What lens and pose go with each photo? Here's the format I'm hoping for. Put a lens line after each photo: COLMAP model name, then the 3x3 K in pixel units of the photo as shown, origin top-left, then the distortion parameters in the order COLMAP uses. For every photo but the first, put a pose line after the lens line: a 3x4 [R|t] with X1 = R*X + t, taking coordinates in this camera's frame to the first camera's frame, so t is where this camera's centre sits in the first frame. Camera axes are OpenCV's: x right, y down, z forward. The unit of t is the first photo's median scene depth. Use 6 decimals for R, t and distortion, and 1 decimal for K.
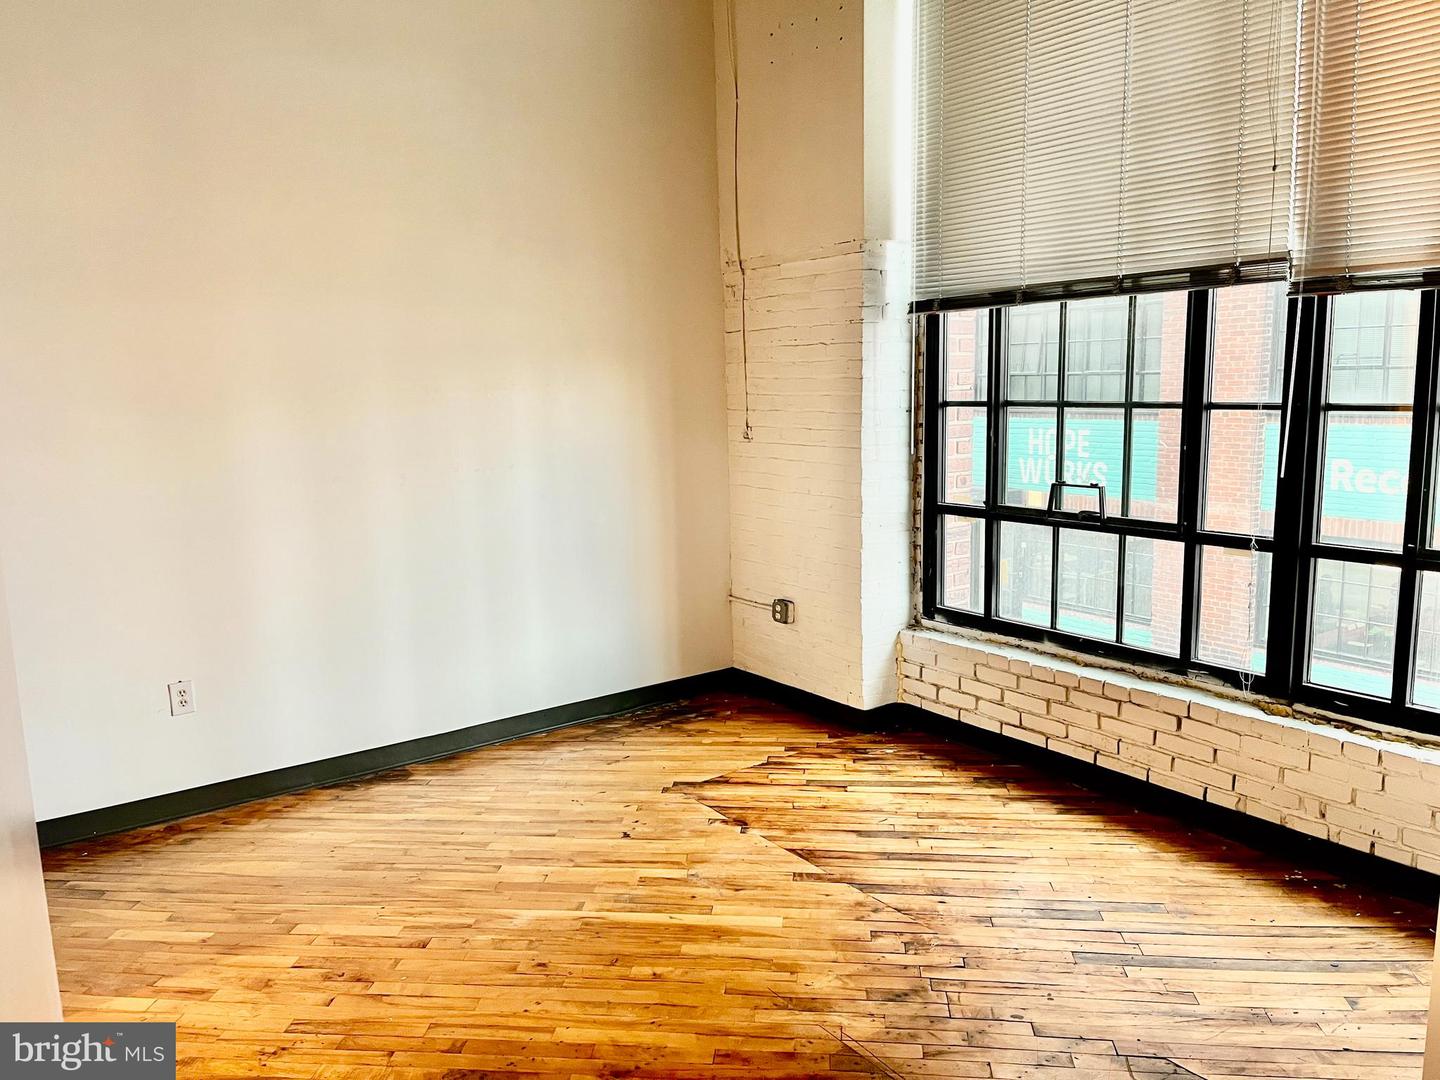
lens RADIAL K [[1087.9, 0, 714.4], [0, 1087.9, 544.3], [0, 0, 1]] dist [0.064397, -0.087886]
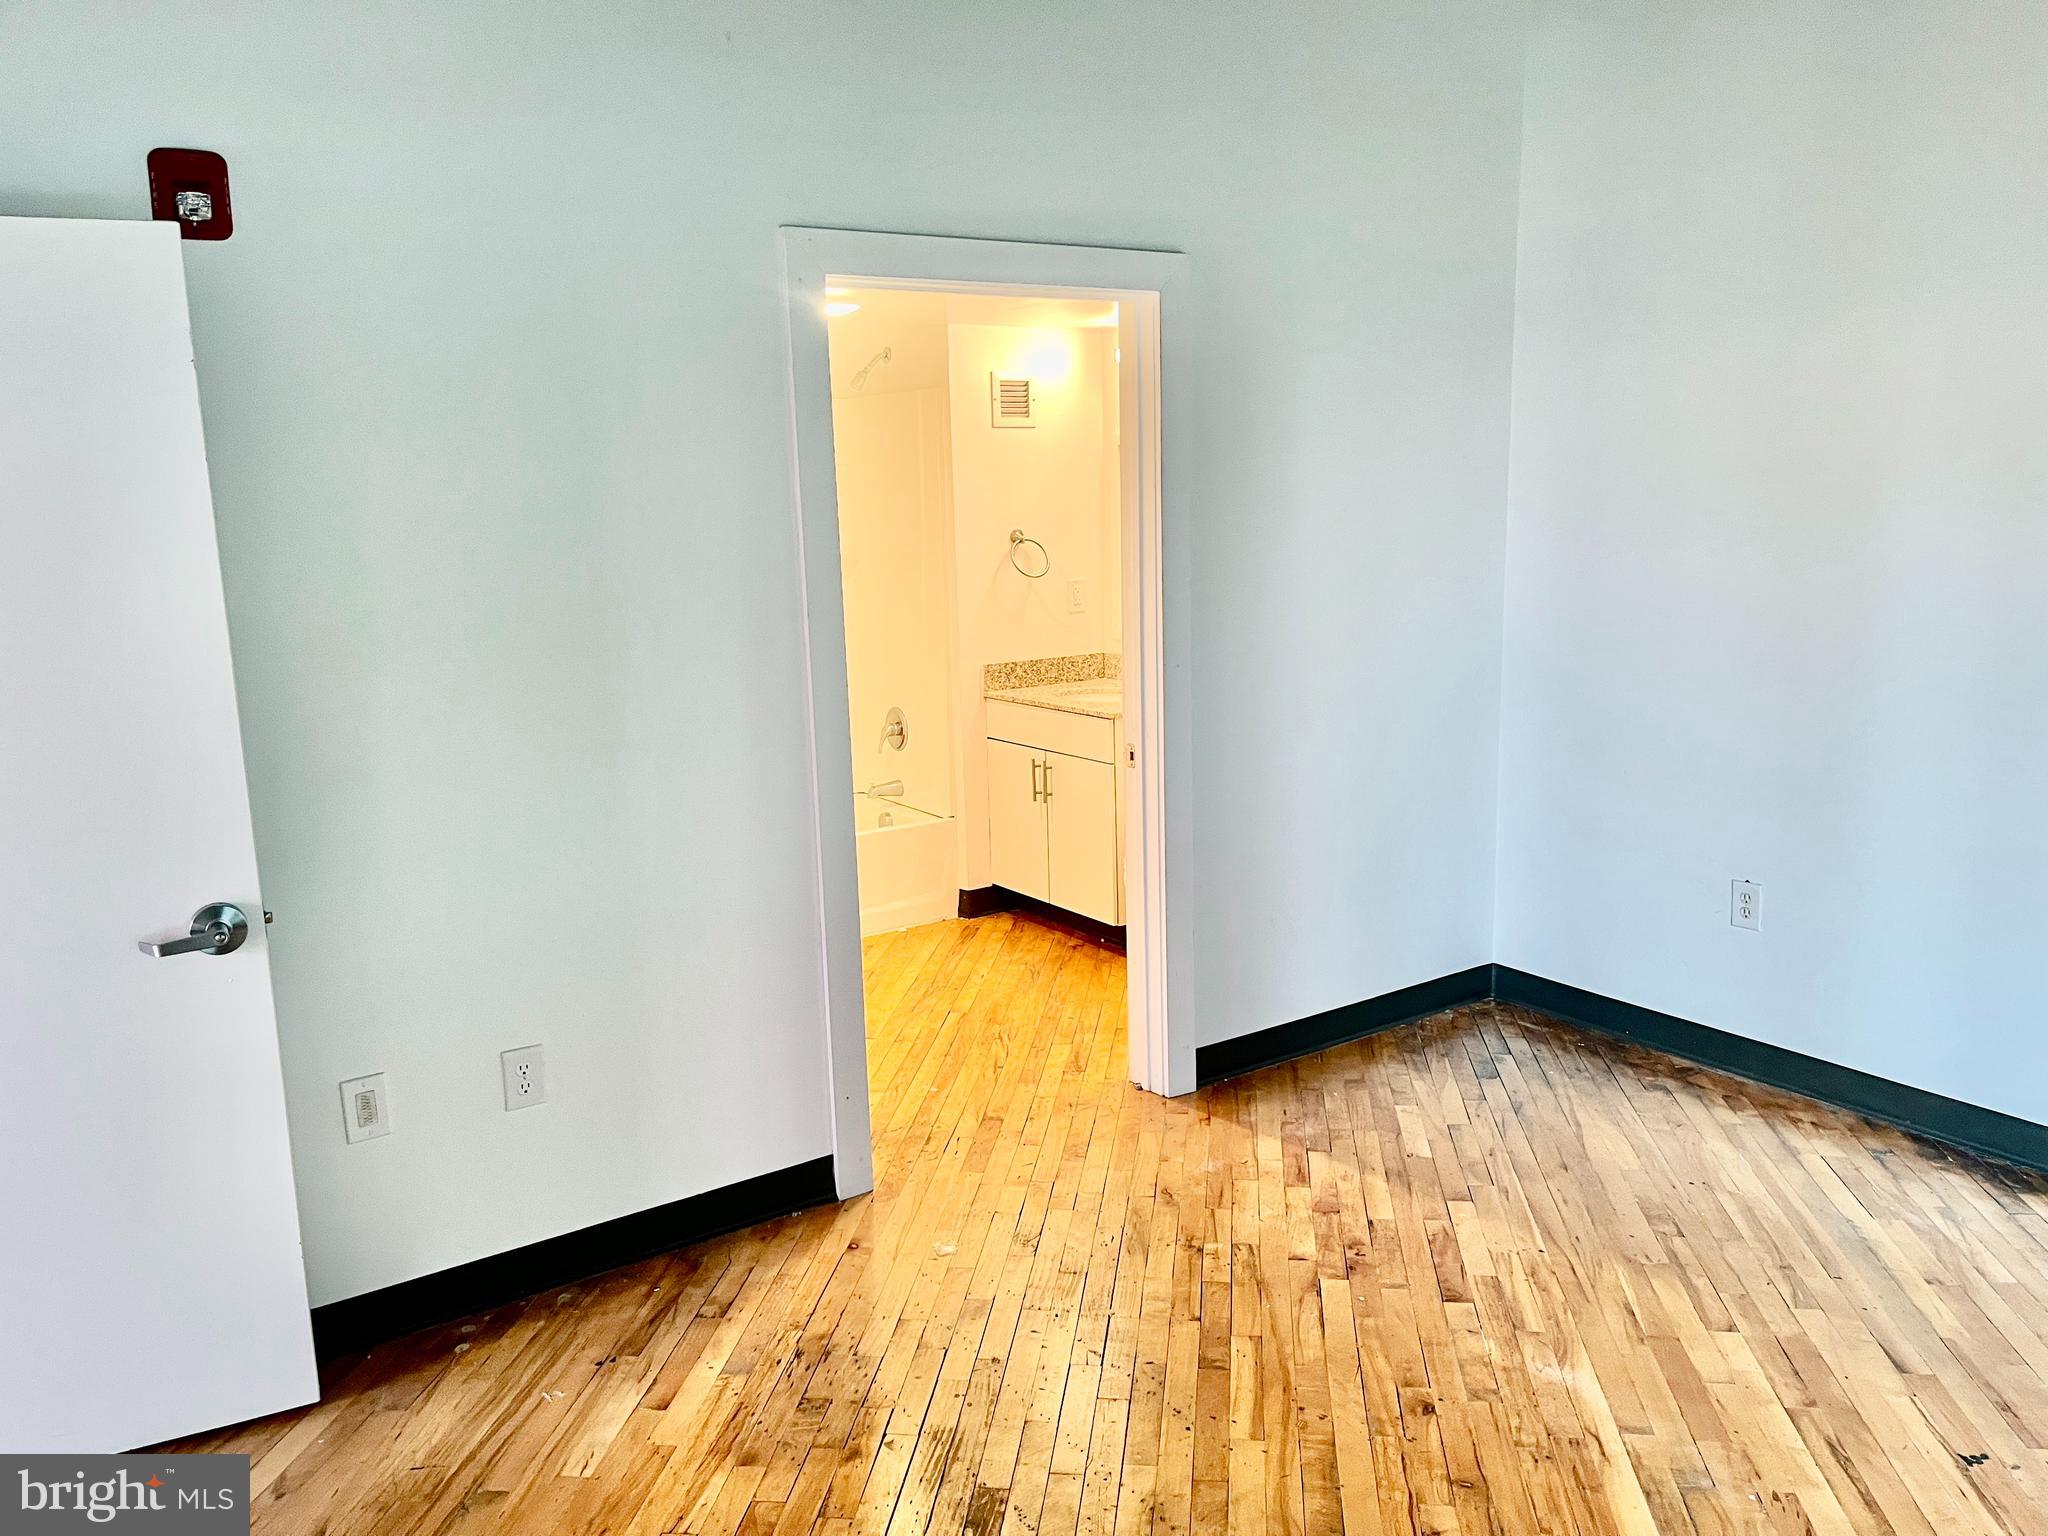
lens RADIAL K [[1547.2, 0, 1016.0], [0, 1547.2, 774.1], [0, 0, 1]] dist [0.064397, -0.087886]
pose [[-0.048910, 0.205702, -0.977392, 0.499055], [-0.120618, 0.970185, 0.210221, -0.094486], [0.991493, 0.128173, -0.022640, 0.576608]]
